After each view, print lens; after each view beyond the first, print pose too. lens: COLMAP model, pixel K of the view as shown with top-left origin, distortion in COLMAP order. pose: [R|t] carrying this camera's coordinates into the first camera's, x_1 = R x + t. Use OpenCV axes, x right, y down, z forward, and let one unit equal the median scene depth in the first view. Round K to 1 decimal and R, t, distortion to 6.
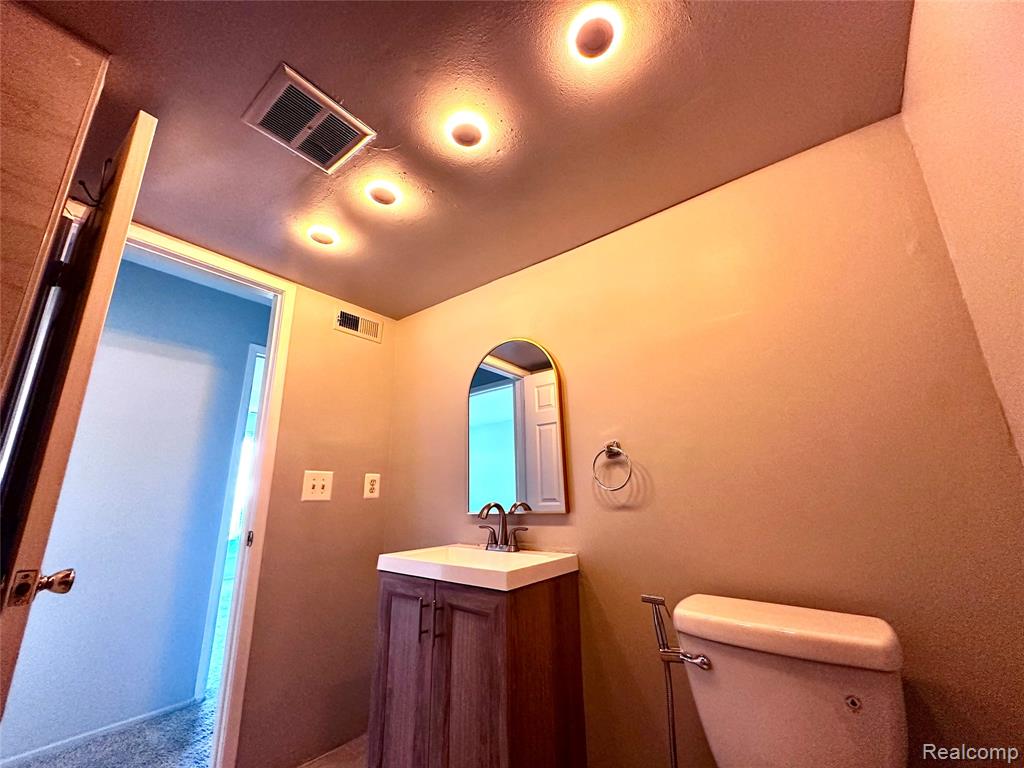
lens RADIAL K [[409.7, 0, 509.8], [0, 409.7, 387.5], [0, 0, 1]] dist [-0.003365, -0.000110]
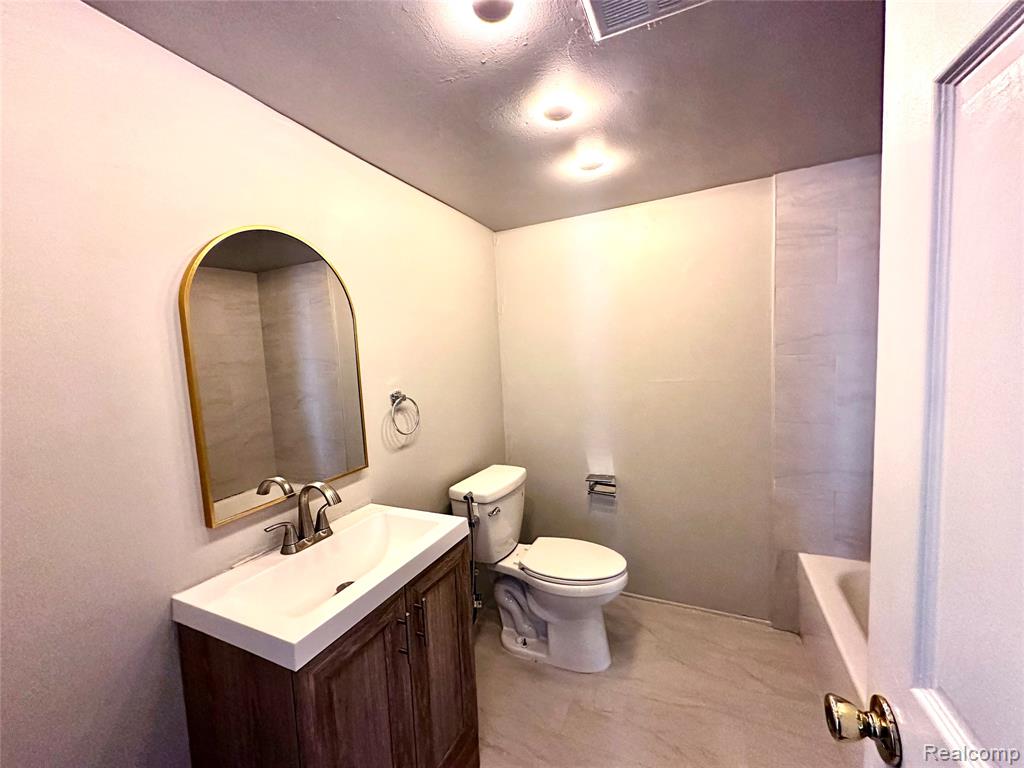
lens RADIAL K [[409.7, 0, 507.4], [0, 409.7, 384.8], [0, 0, 1]] dist [-0.003365, -0.000110]
pose [[-0.225991, -0.054855, 0.972584, -0.918732], [-0.206486, 0.978423, 0.007205, 0.049228], [-0.951993, -0.199197, -0.232441, 1.018662]]
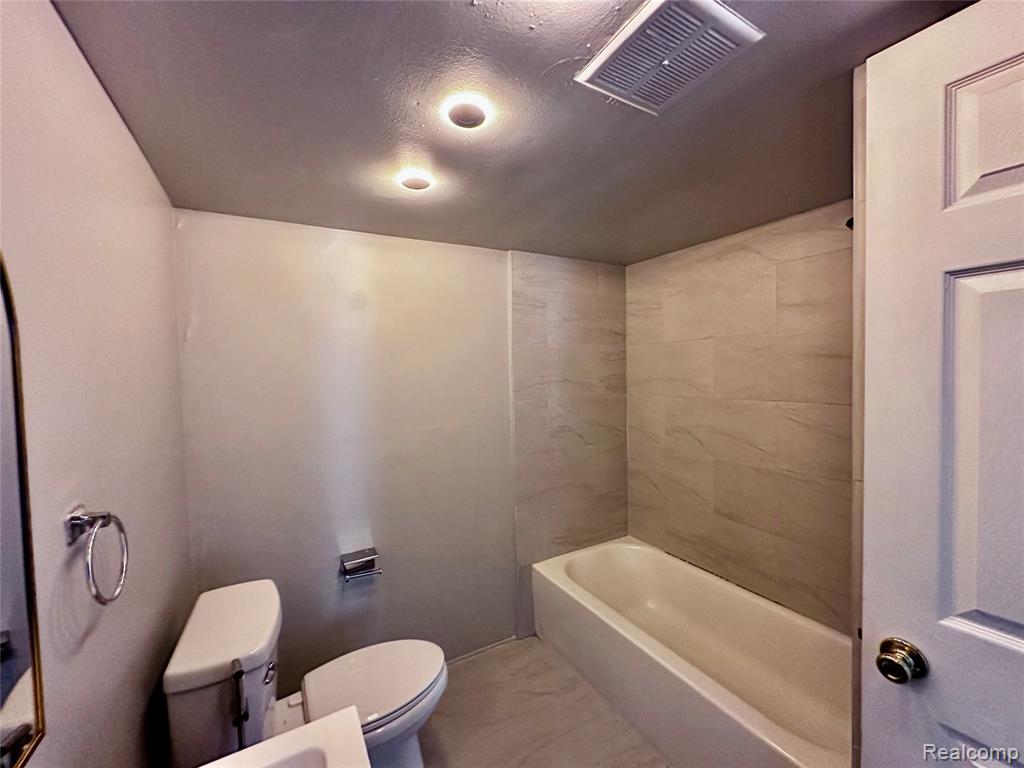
lens RADIAL K [[409.7, 0, 512.6], [0, 409.7, 382.9], [0, 0, 1]] dist [-0.003365, -0.000110]
pose [[-0.927011, 0.020035, 0.374500, -0.405078], [-0.067191, 0.973542, -0.218405, 0.063733], [-0.368967, -0.227627, -0.901138, 1.326872]]
